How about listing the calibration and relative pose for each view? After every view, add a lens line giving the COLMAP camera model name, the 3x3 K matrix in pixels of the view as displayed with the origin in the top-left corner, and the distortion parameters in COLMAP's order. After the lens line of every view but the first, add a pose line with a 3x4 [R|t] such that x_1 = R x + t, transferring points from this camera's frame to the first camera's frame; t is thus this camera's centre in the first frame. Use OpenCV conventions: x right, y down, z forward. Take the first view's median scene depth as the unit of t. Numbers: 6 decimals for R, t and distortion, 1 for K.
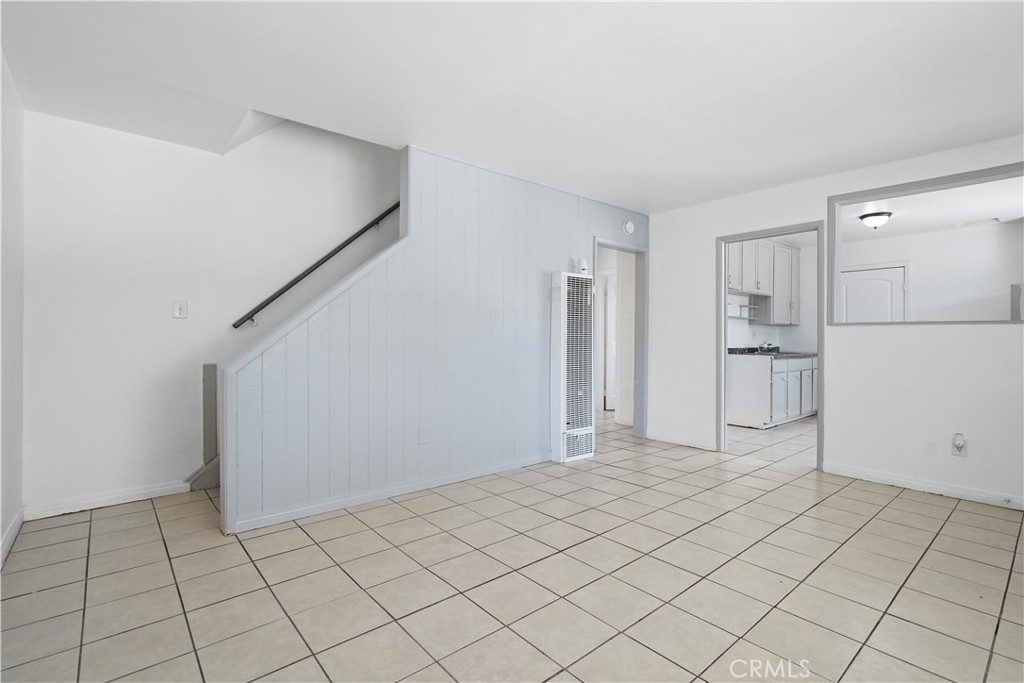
lens RADIAL K [[472.7, 0, 516.6], [0, 472.7, 335.0], [0, 0, 1]] dist [0.000320, 0.001975]
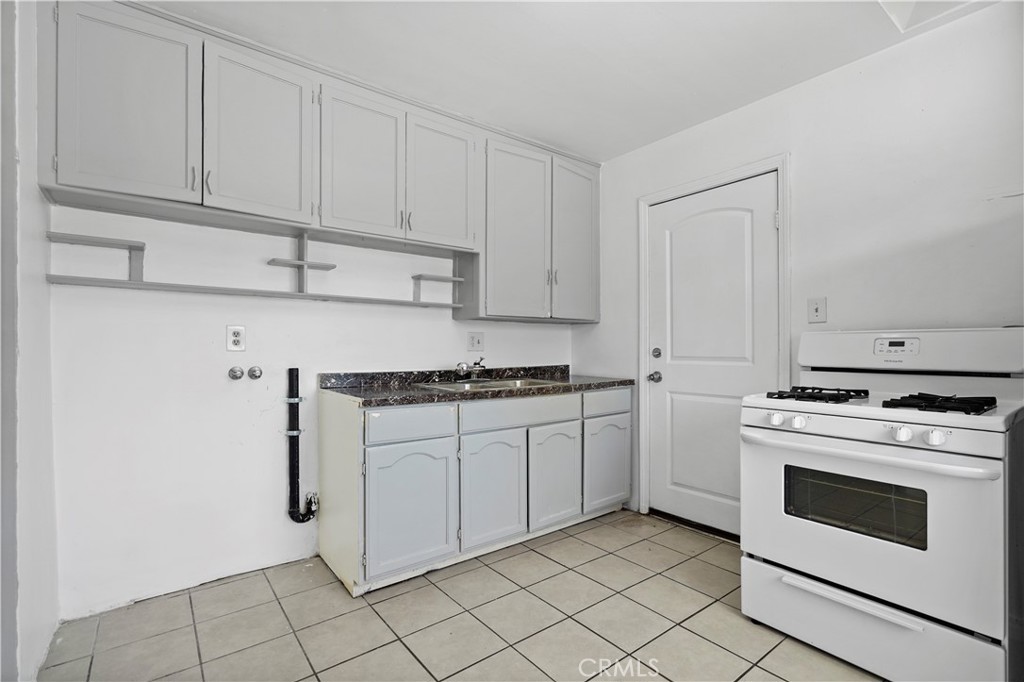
lens RADIAL K [[473.4, 0, 516.5], [0, 473.4, 348.9], [0, 0, 1]] dist [-0.000262, 0.000361]
pose [[0.999718, -0.006585, -0.022797, 0.563102], [0.006548, 0.999977, -0.001711, 0.006977], [0.022808, 0.001561, 0.999739, 0.550004]]
